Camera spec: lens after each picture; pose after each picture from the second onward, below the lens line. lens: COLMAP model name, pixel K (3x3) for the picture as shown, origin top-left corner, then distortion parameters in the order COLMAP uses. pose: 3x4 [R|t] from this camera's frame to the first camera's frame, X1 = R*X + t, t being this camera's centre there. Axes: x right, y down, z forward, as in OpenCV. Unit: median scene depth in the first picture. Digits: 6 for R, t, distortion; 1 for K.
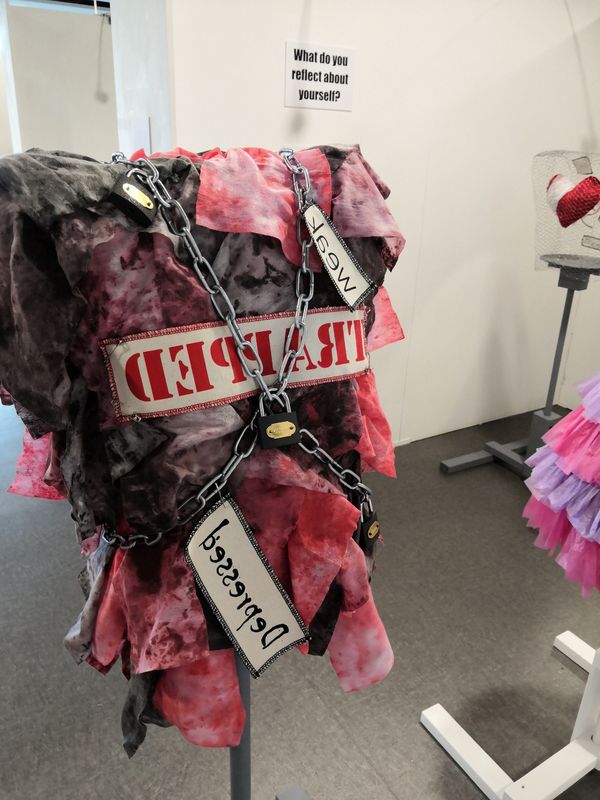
lens RADIAL K [[636.5, 0, 300.0], [0, 636.5, 400.0], [0, 0, 1]] dist [0.003744, -0.005264]
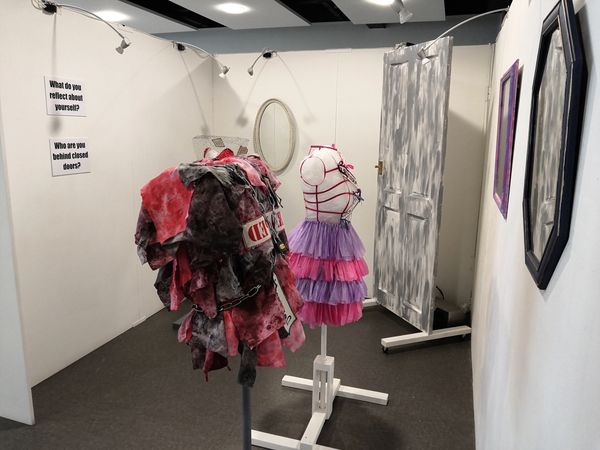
lens RADIAL K [[477.4, 0, 300.0], [0, 477.4, 225.0], [0, 0, 1]] dist [0.003744, -0.005264]
pose [[0.755445, -0.150182, 0.637768, -0.341646], [0.251102, 0.965419, -0.070096, 0.031397], [-0.605186, 0.213098, 0.767032, -0.200610]]
